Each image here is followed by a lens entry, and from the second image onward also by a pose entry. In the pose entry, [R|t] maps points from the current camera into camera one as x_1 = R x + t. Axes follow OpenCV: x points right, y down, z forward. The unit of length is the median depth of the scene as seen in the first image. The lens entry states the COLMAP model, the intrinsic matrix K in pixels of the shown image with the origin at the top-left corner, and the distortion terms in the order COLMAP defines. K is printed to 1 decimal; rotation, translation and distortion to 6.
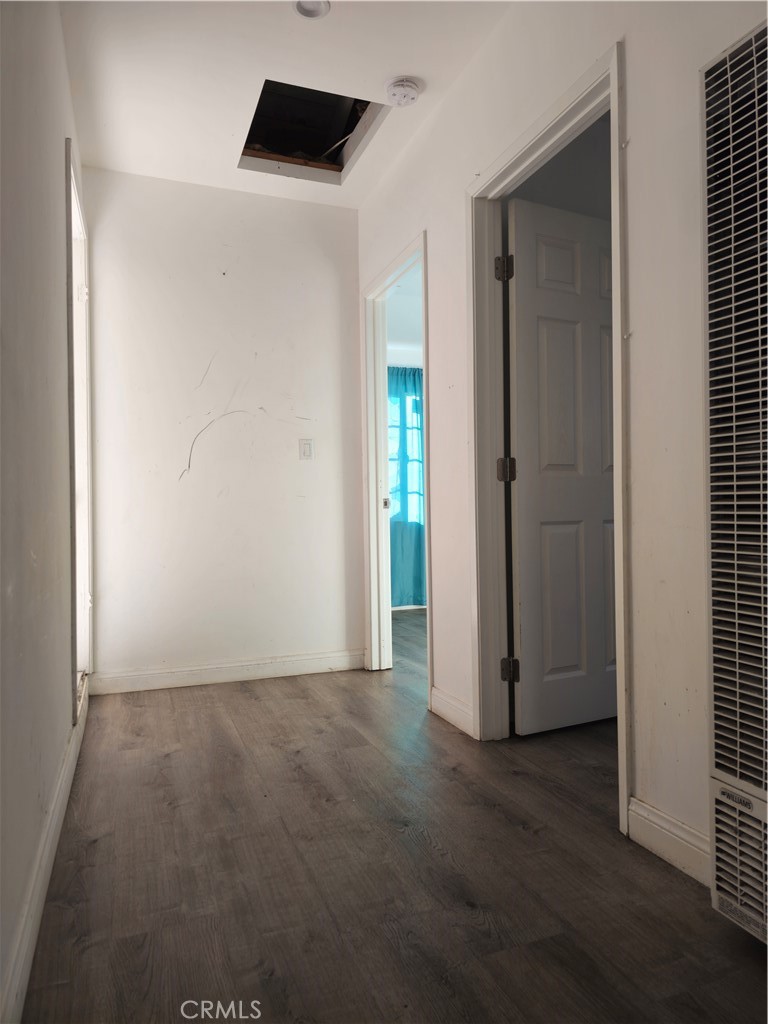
lens RADIAL K [[685.2, 0, 380.3], [0, 685.2, 514.4], [0, 0, 1]] dist [0.029383, -0.018396]
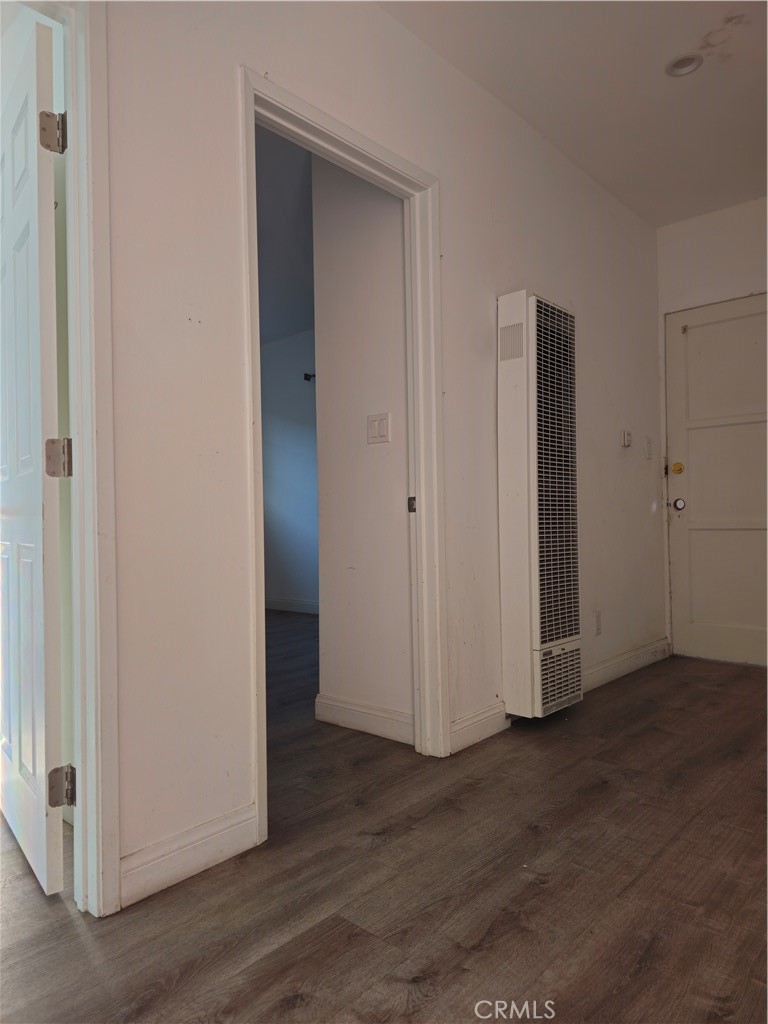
lens RADIAL K [[685.2, 0, 376.9], [0, 685.2, 510.3], [0, 0, 1]] dist [0.029383, -0.018396]
pose [[-0.459934, 0.030079, 0.887443, -0.704419], [0.030923, 0.999362, -0.017846, 0.000036], [-0.887414, 0.019235, -0.460571, 1.533506]]
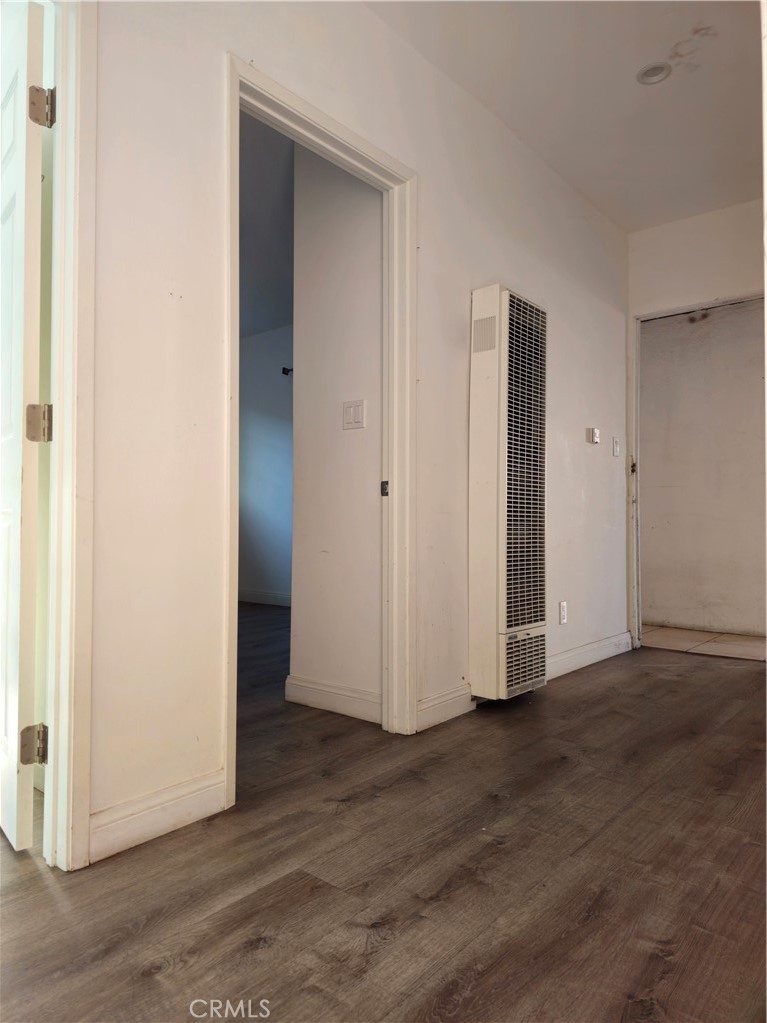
lens RADIAL K [[684.6, 0, 372.5], [0, 684.6, 507.7], [0, 0, 1]] dist [0.029383, -0.018396]
pose [[-0.486409, 0.027504, 0.873298, -0.731074], [0.008922, 0.999609, -0.026512, 0.038502], [-0.873686, -0.005104, -0.486464, 1.543042]]
